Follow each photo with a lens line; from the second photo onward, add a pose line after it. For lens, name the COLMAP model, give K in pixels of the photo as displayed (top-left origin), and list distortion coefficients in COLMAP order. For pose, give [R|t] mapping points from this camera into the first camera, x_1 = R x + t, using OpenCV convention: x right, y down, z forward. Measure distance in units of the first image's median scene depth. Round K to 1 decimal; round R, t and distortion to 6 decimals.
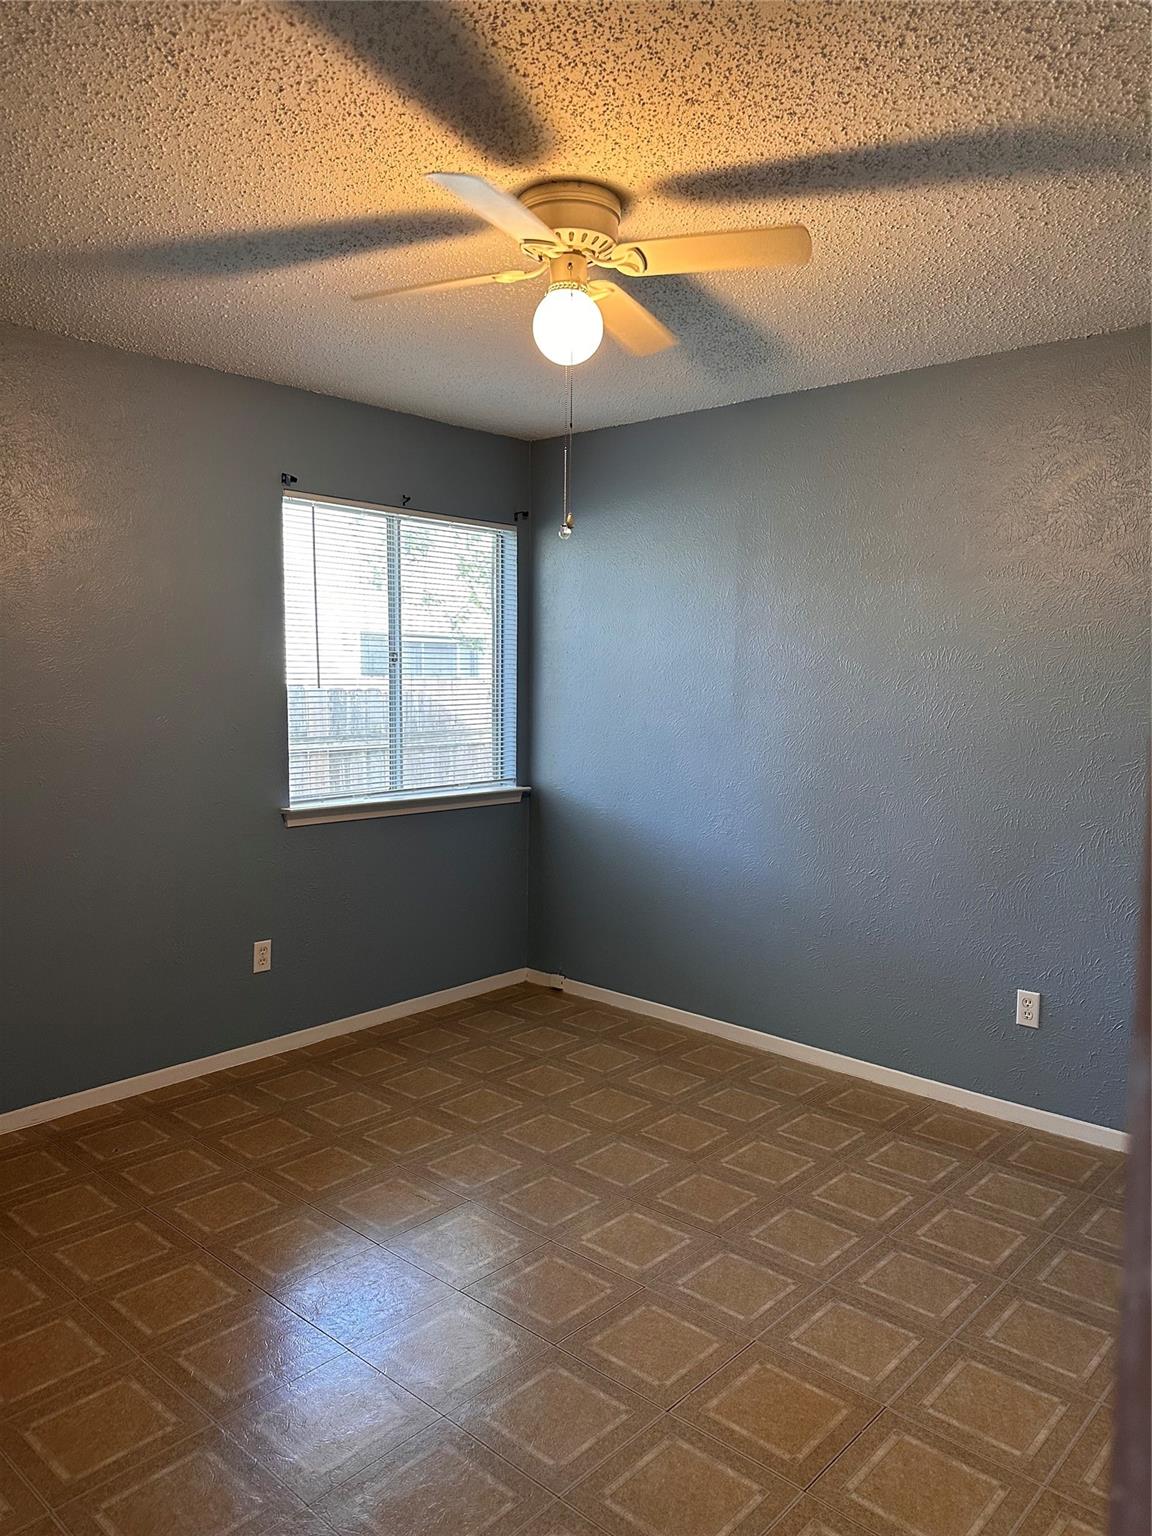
lens RADIAL K [[1082.1, 0, 578.5], [0, 1082.1, 772.5], [0, 0, 1]] dist [0.033432, -0.032982]
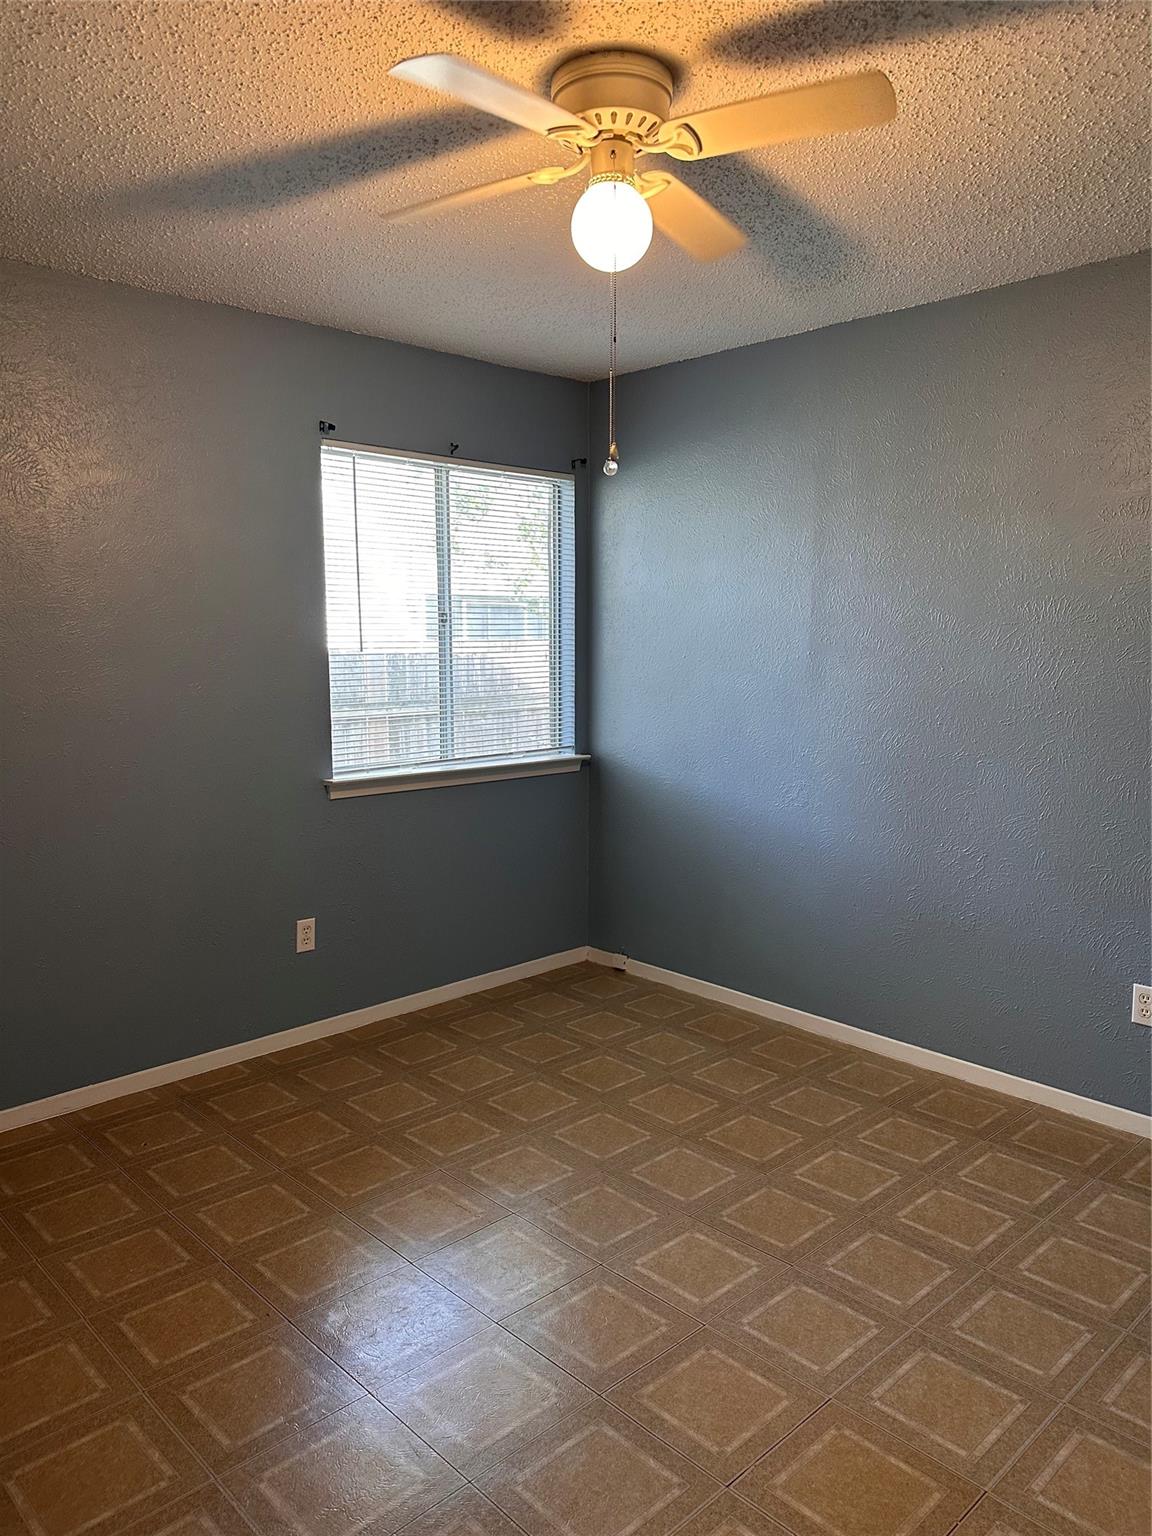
lens RADIAL K [[1082.1, 0, 578.7], [0, 1082.1, 760.1], [0, 0, 1]] dist [0.033432, -0.032982]
pose [[0.997431, -0.003224, -0.071555, 0.019518], [0.004891, 0.999720, 0.023132, -0.005956], [0.071460, -0.023423, 0.997168, 0.101125]]
